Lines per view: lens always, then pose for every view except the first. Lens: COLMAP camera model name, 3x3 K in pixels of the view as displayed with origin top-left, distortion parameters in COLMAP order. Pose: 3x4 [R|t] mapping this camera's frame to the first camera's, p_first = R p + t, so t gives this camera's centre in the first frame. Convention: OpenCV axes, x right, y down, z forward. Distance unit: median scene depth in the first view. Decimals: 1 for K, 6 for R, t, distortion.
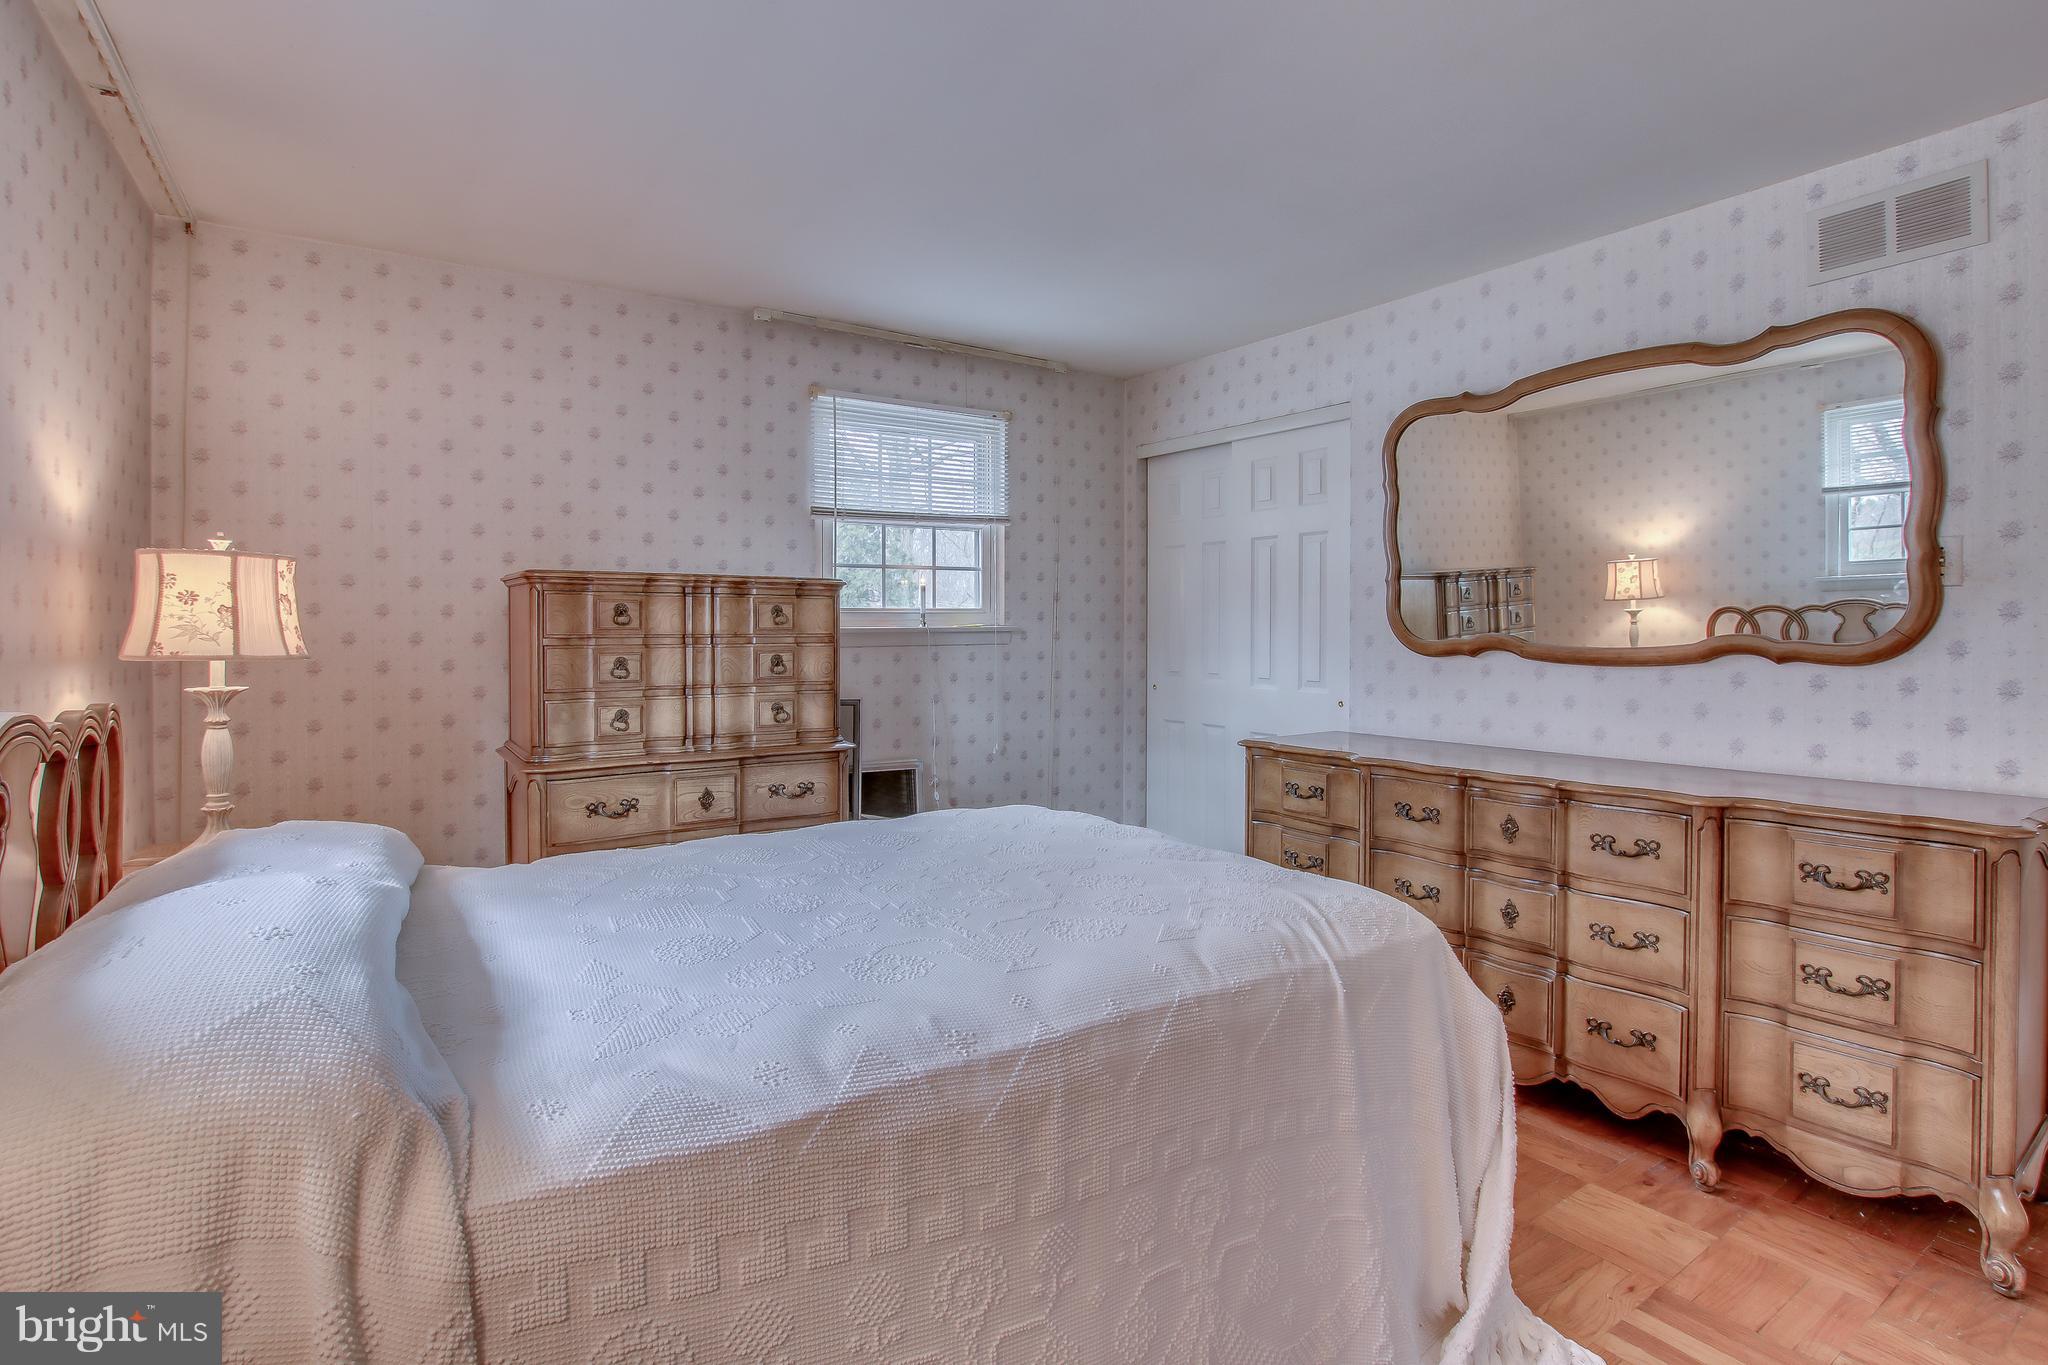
lens RADIAL K [[969.3, 0, 1019.3], [0, 969.3, 633.9], [0, 0, 1]] dist [-0.016577, 0.000406]
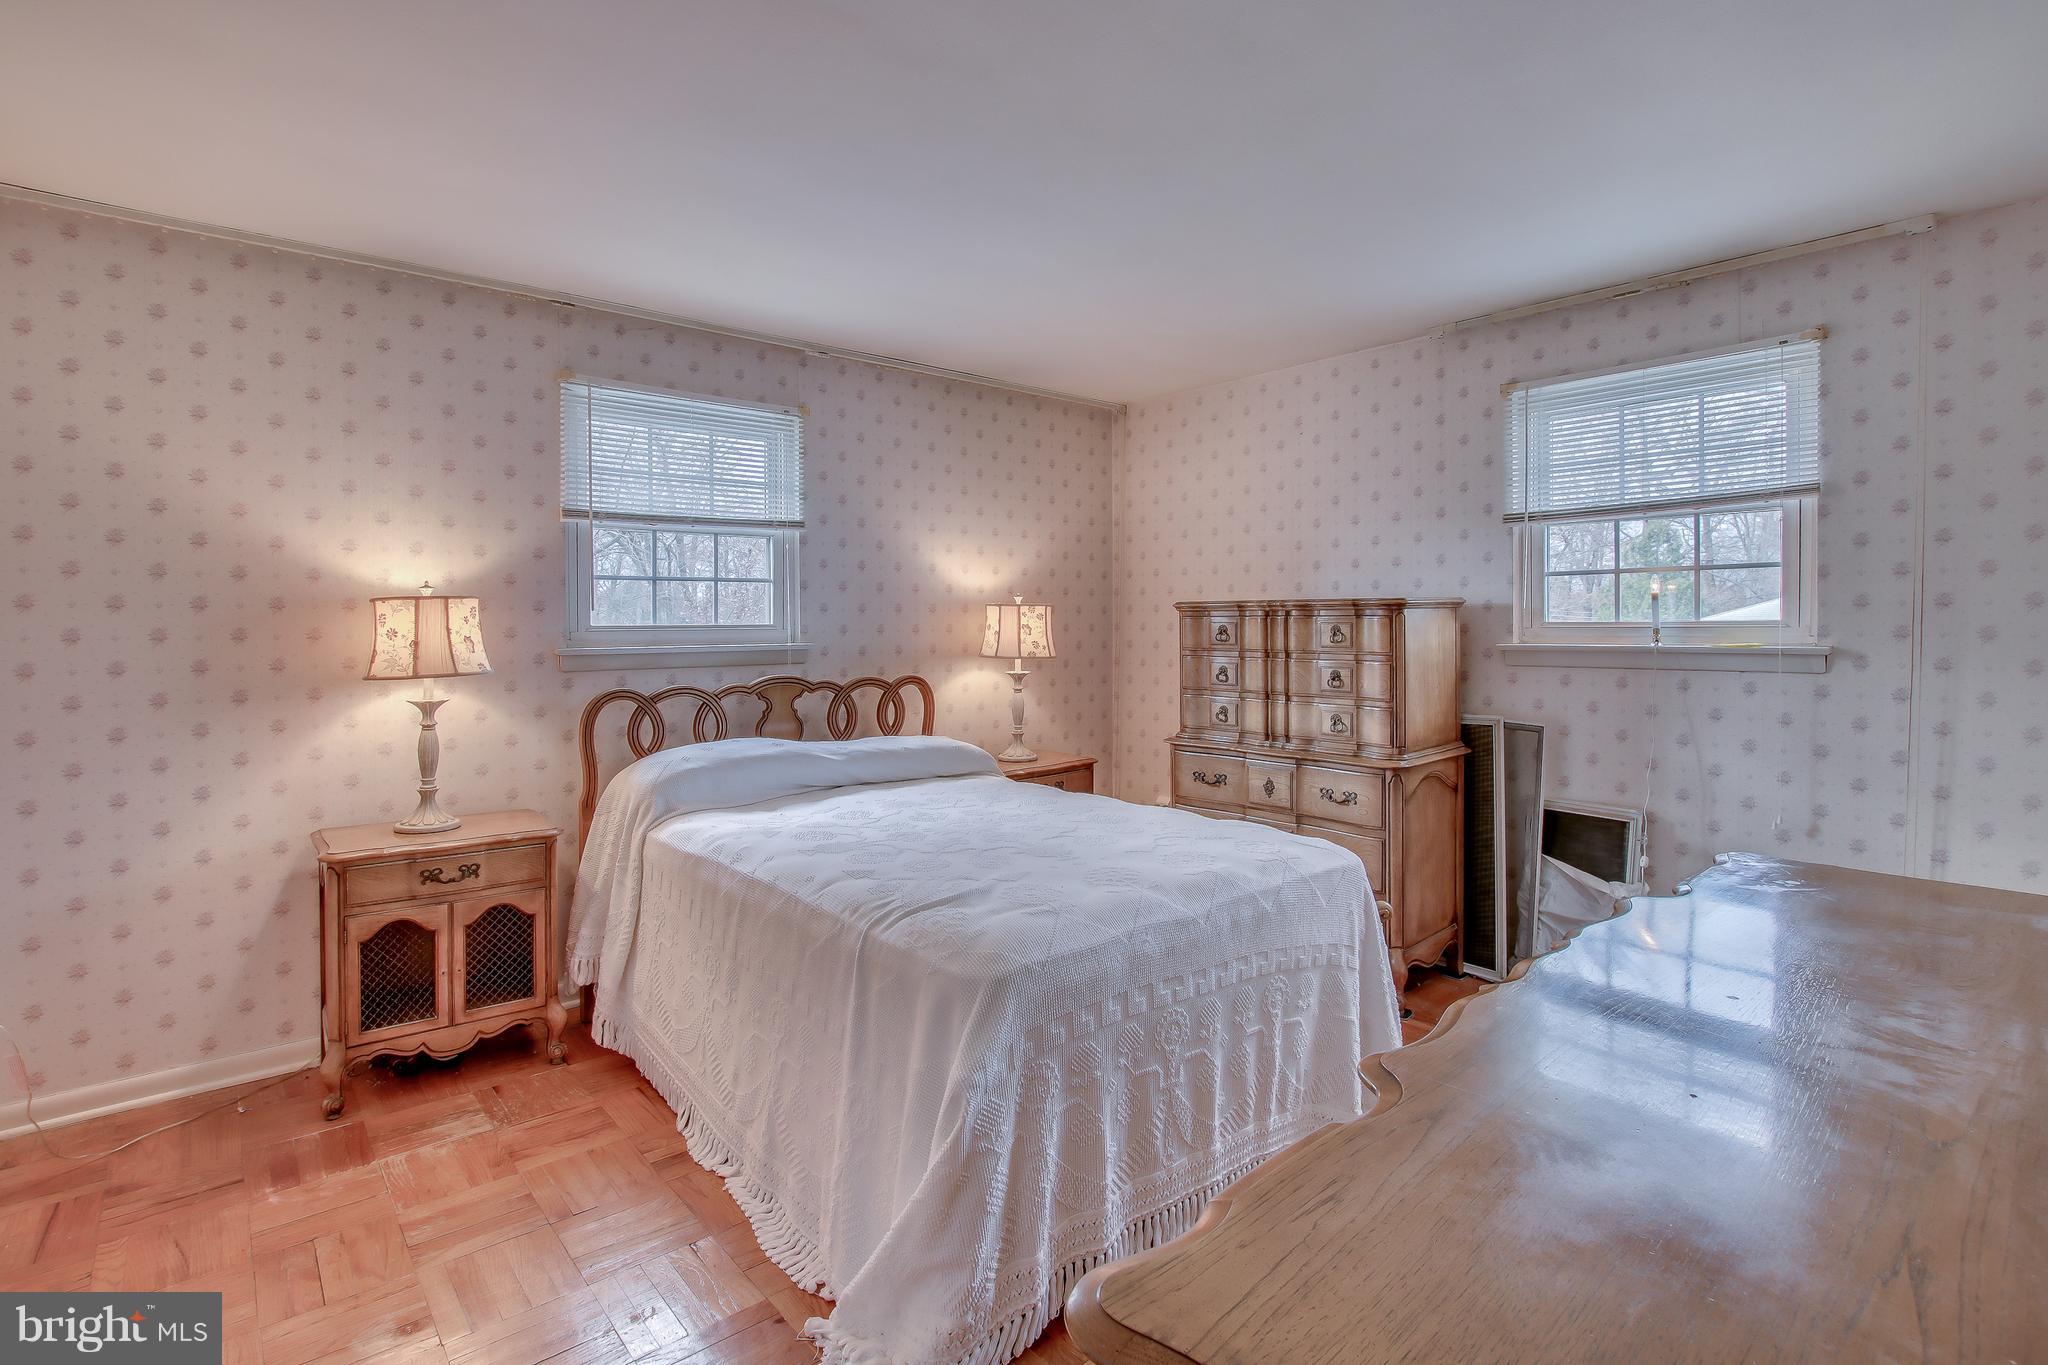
lens RADIAL K [[969.3, 0, 1019.3], [0, 969.3, 633.9], [0, 0, 1]] dist [-0.016577, 0.000406]
pose [[0.139889, 0.014799, -0.990057, 0.748087], [-0.002229, 0.999890, 0.014632, -0.033358], [0.990165, 0.000160, 0.139907, 0.473317]]
